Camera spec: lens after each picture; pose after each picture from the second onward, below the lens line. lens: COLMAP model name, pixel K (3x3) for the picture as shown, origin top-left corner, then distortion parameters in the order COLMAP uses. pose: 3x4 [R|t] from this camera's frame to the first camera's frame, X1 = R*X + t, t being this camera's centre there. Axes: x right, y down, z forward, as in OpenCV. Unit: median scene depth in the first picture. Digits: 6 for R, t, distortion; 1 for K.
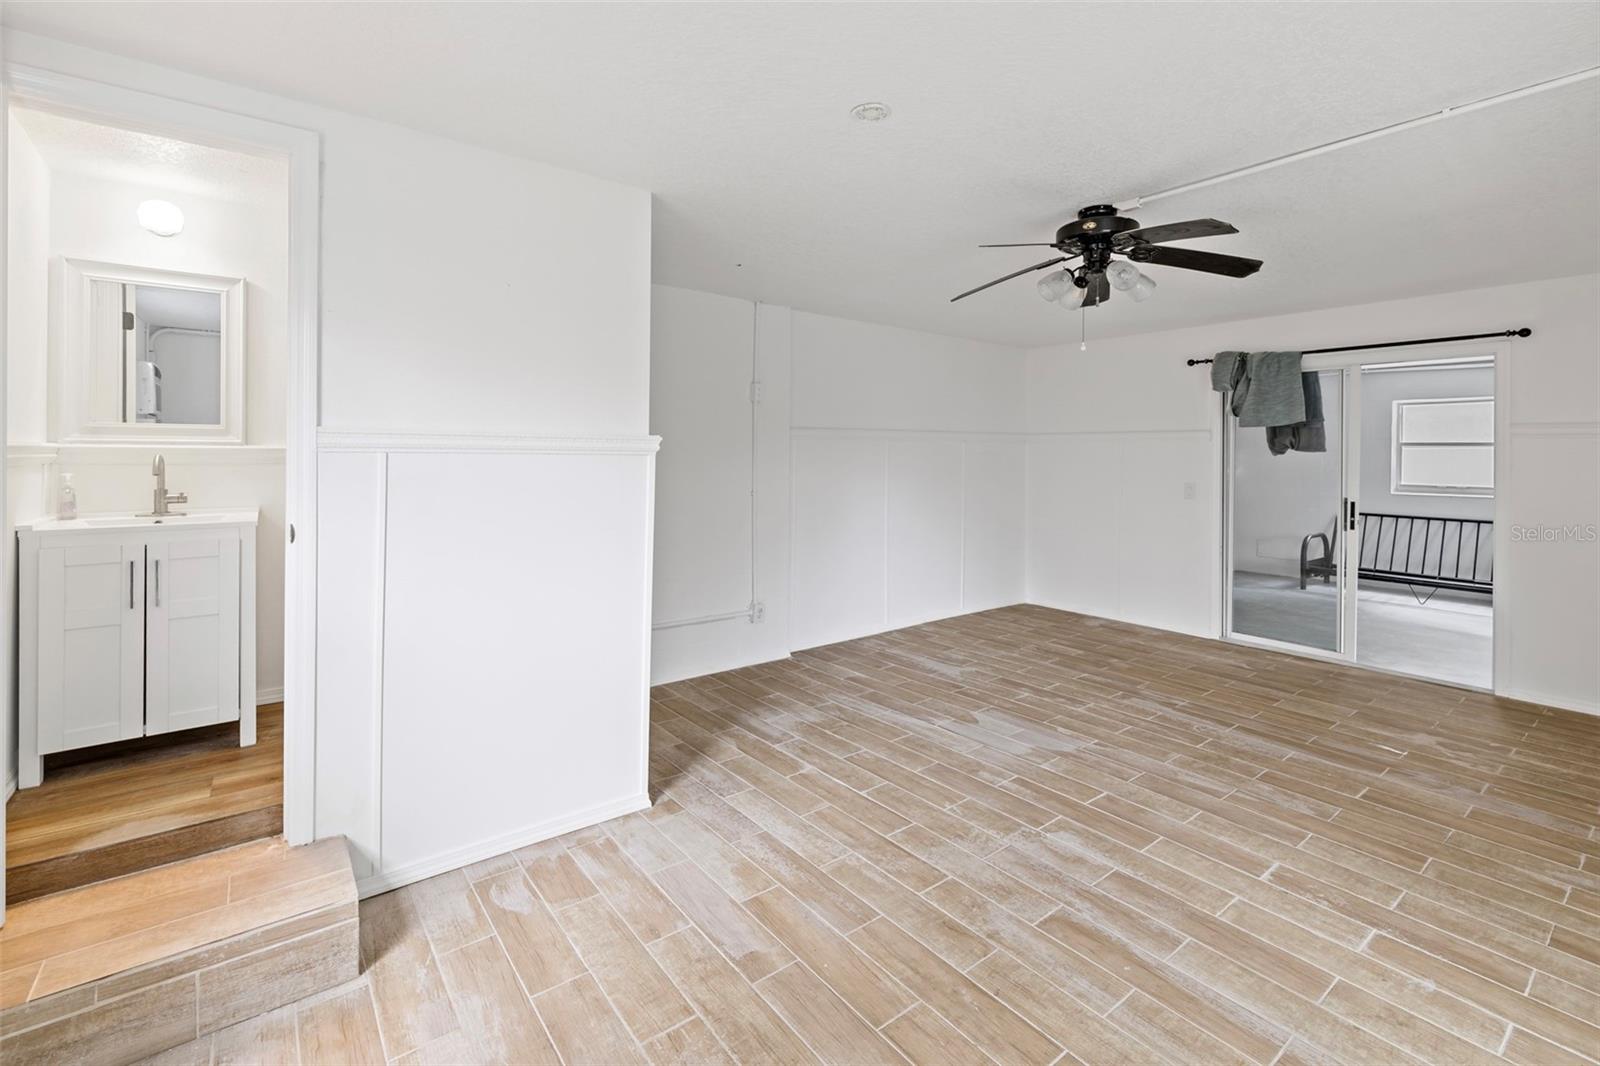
lens RADIAL K [[708.0, 0, 796.2], [0, 708.0, 464.1], [0, 0, 1]] dist [0.000925, 0.000758]
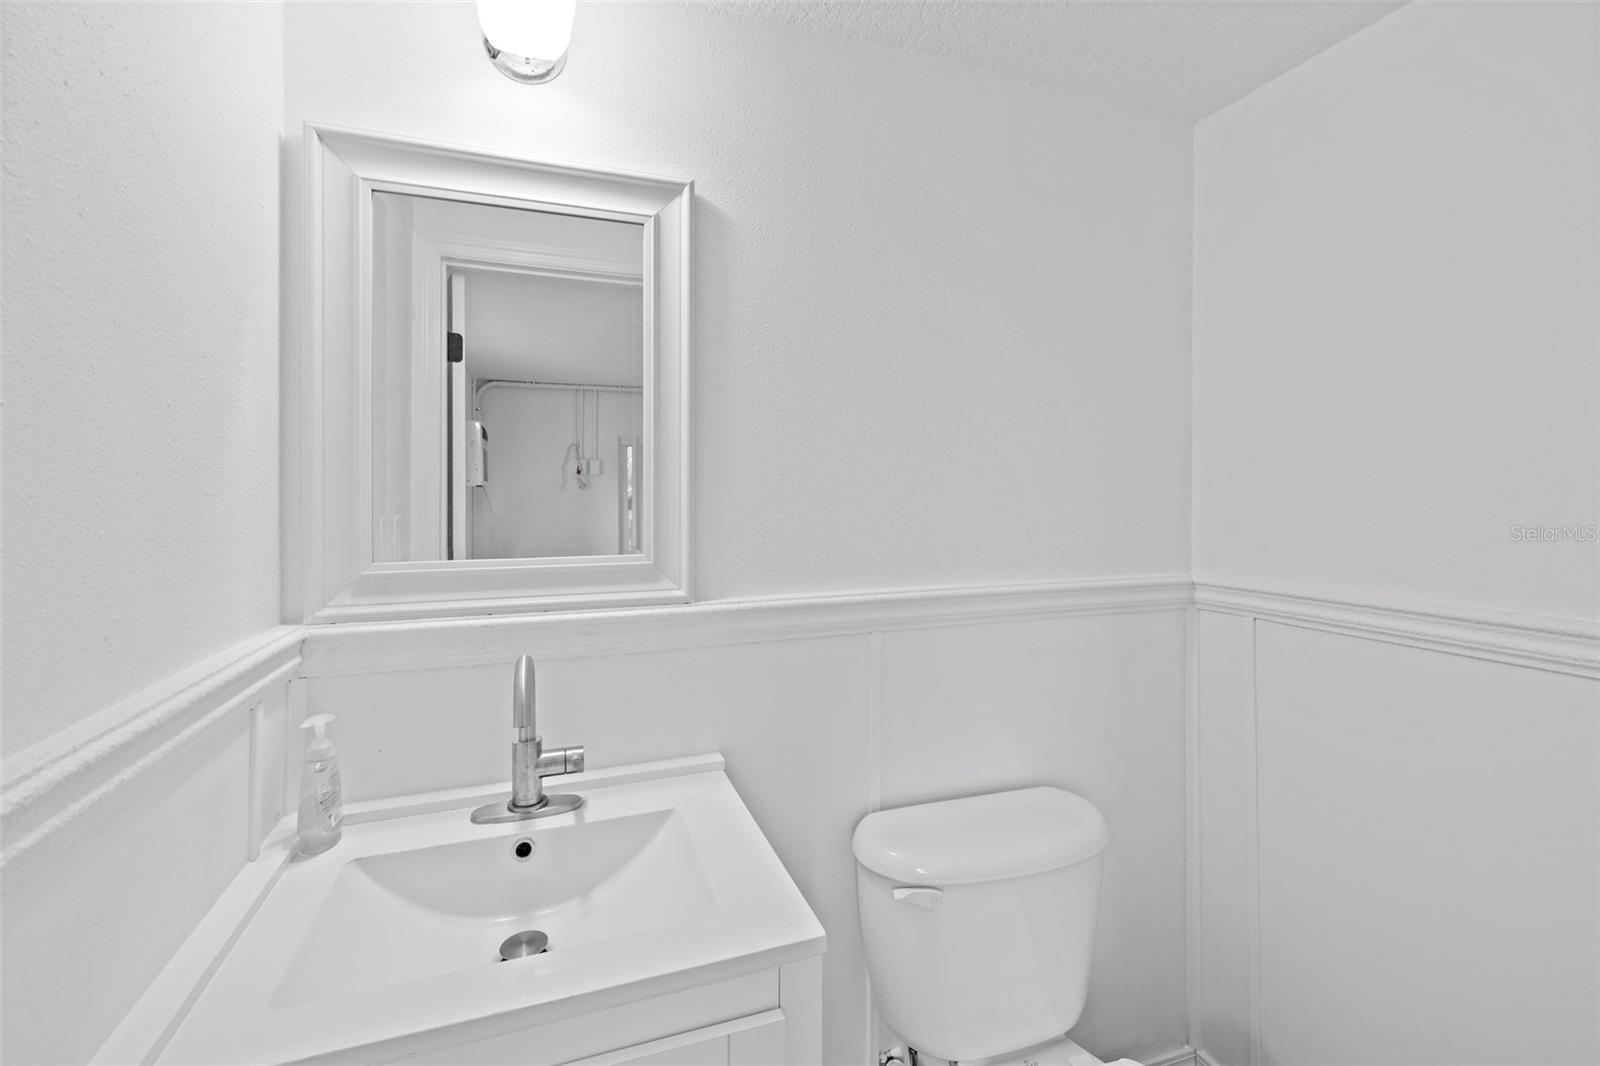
lens RADIAL K [[689.5, 0, 797.1], [0, 689.5, 491.7], [0, 0, 1]] dist [-0.001174, 0.000191]
pose [[0.956026, -0.017370, -0.292767, -0.802582], [0.012350, 0.999743, -0.018989, -0.106272], [0.293021, 0.014539, 0.955995, 0.854923]]
